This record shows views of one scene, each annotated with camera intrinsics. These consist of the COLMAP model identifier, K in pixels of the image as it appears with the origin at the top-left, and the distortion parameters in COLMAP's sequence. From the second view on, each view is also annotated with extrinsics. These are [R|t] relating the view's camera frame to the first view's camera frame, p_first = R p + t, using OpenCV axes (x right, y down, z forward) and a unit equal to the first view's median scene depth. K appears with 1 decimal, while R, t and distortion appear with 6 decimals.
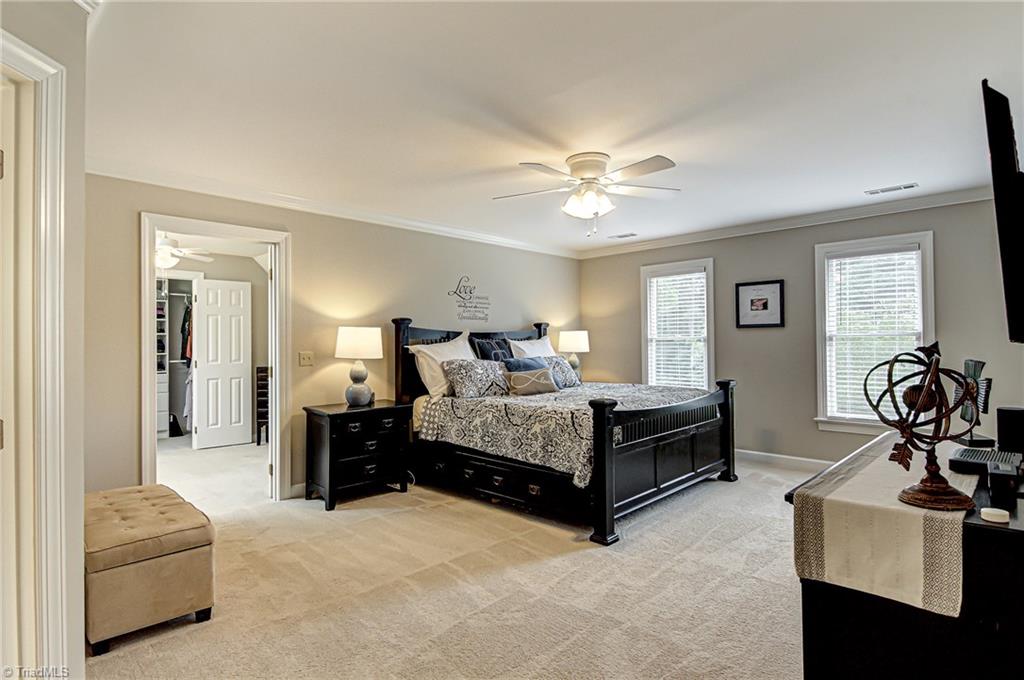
lens RADIAL K [[542.7, 0, 505.2], [0, 542.7, 337.1], [0, 0, 1]] dist [0.006470, -0.007465]
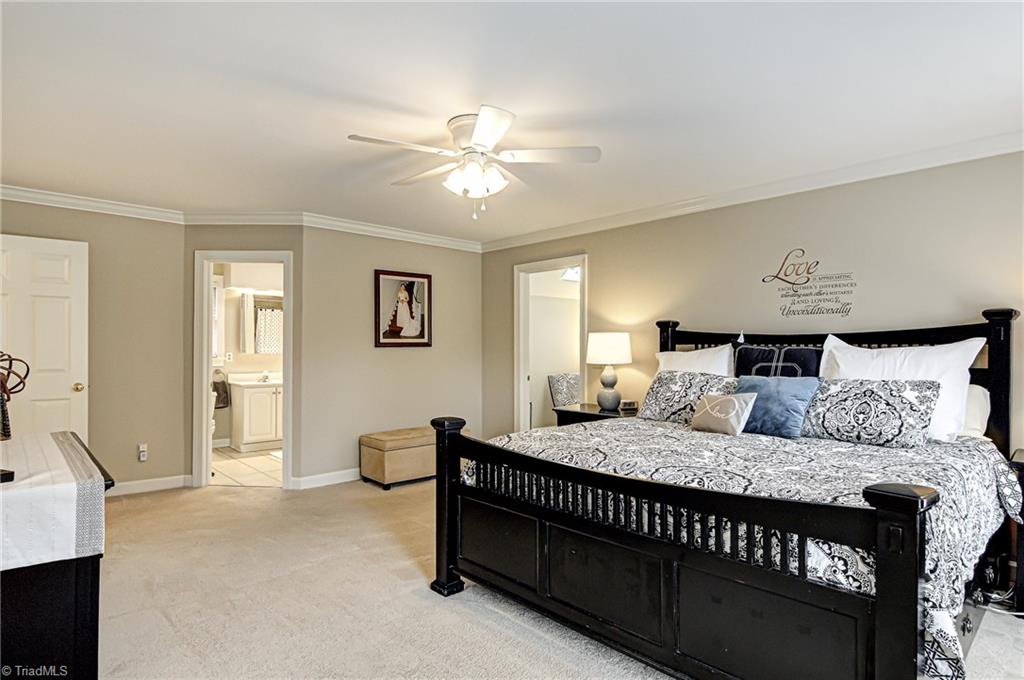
lens RADIAL K [[542.7, 0, 501.2], [0, 542.7, 344.8], [0, 0, 1]] dist [0.006470, -0.007465]
pose [[-0.050455, 0.004104, -0.998718, 0.773846], [0.007250, 0.999967, 0.003743, -0.001633], [0.998700, -0.007051, -0.050483, 0.862973]]
